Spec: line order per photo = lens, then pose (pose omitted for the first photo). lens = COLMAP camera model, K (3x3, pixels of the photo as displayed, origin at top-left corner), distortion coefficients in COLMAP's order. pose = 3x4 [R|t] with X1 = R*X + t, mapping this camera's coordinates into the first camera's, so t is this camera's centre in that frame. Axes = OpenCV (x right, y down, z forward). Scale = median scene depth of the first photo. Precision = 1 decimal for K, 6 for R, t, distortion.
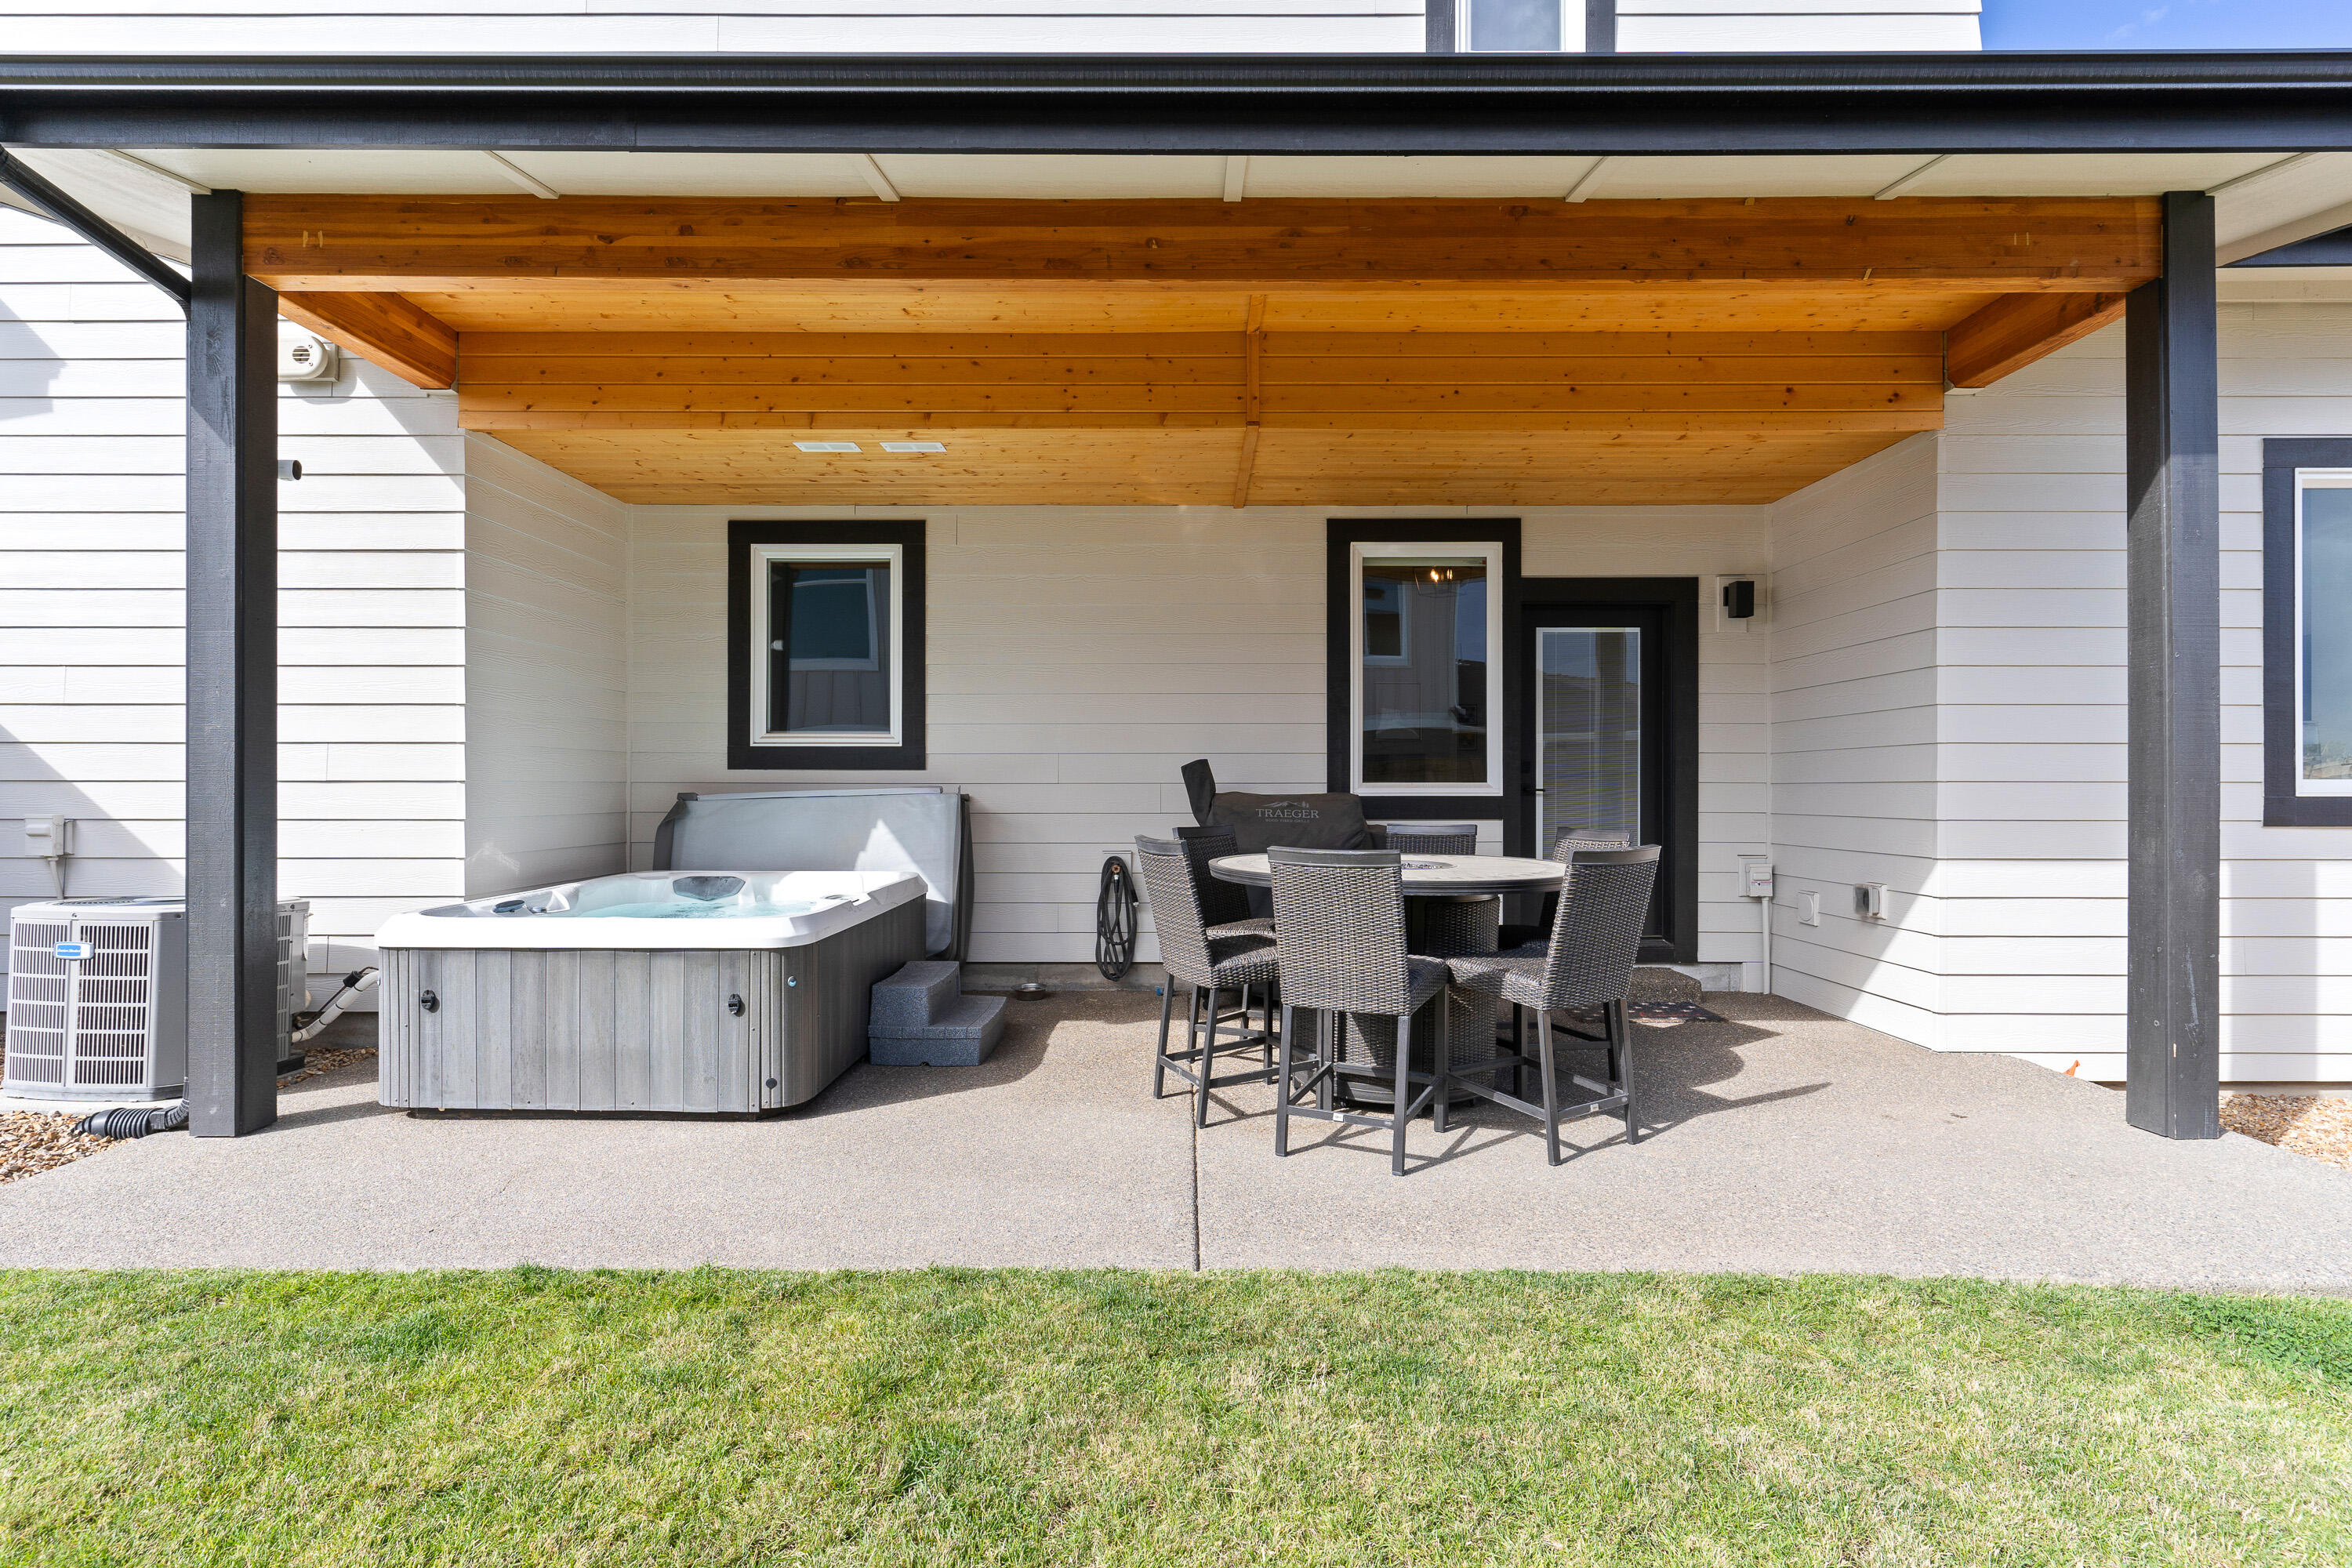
lens RADIAL K [[1137.7, 0, 1183.9], [0, 1137.7, 780.1], [0, 0, 1]] dist [-0.008296, 0.004784]
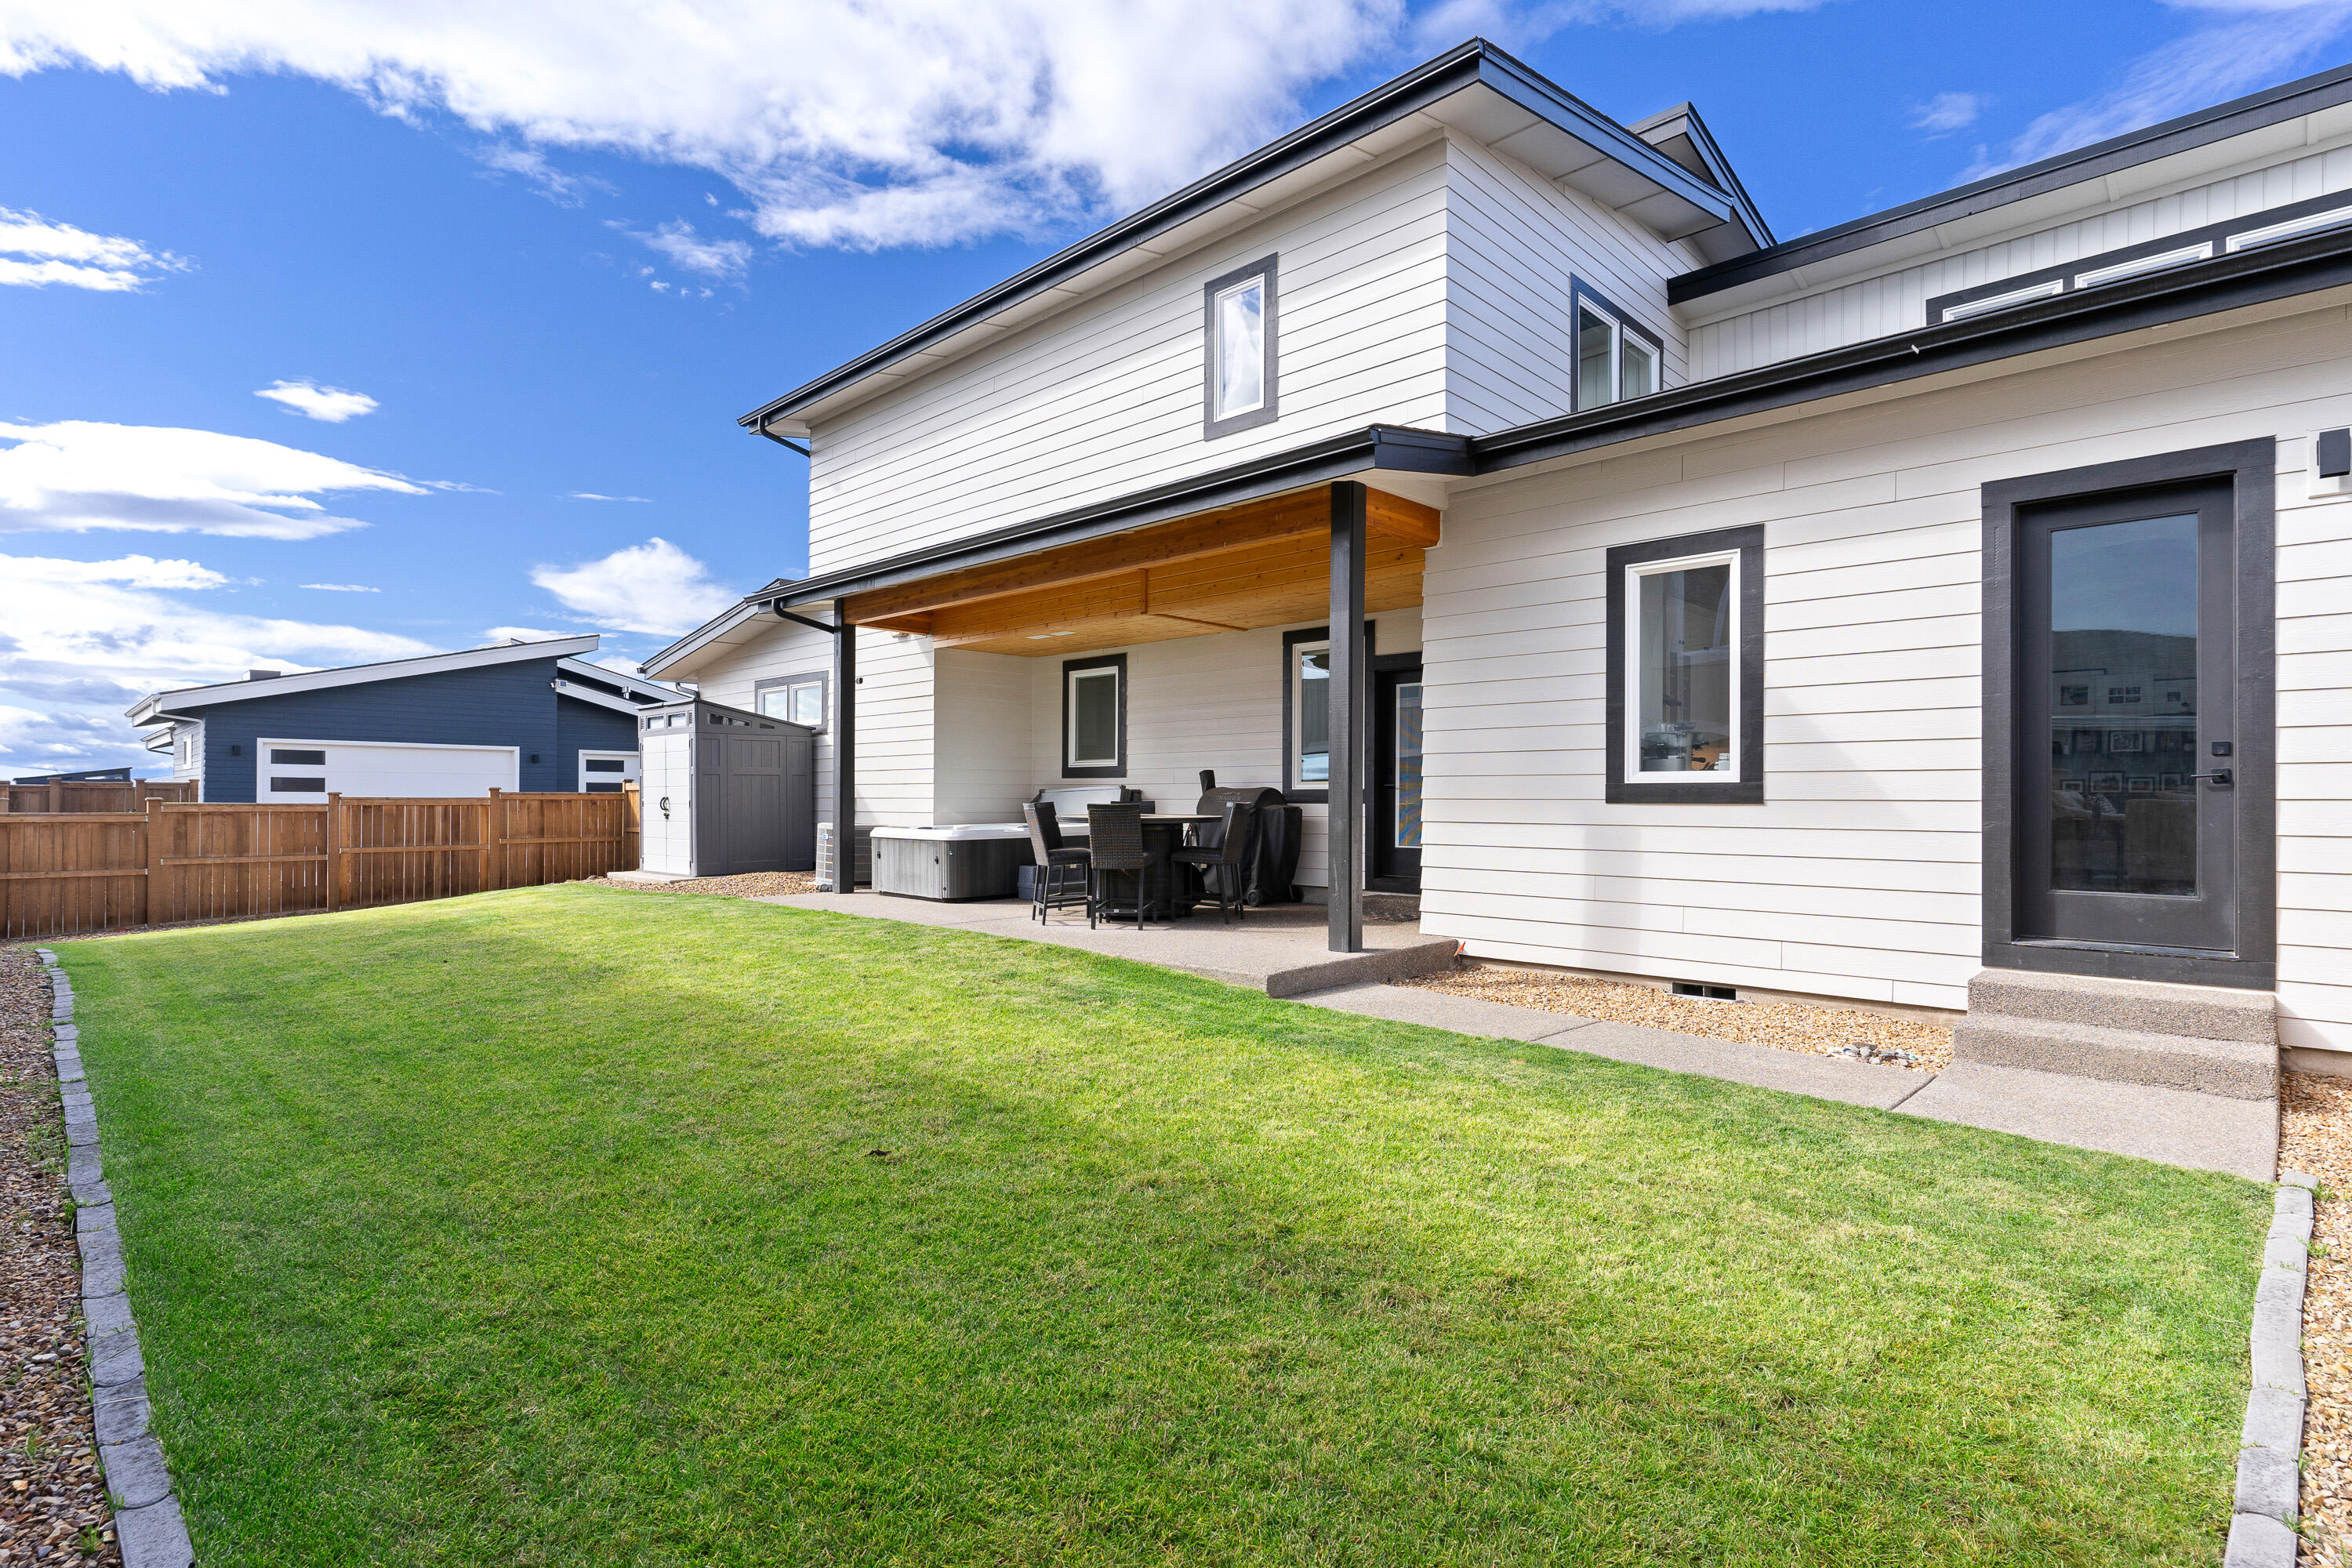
lens RADIAL K [[1137.7, 0, 1169.2], [0, 1137.7, 798.4], [0, 0, 1]] dist [-0.008296, 0.004784]
pose [[0.713251, 0.000537, -0.700908, 1.429308], [0.001419, 0.999997, 0.002211, 0.027576], [0.700907, -0.002571, 0.713248, -0.437892]]
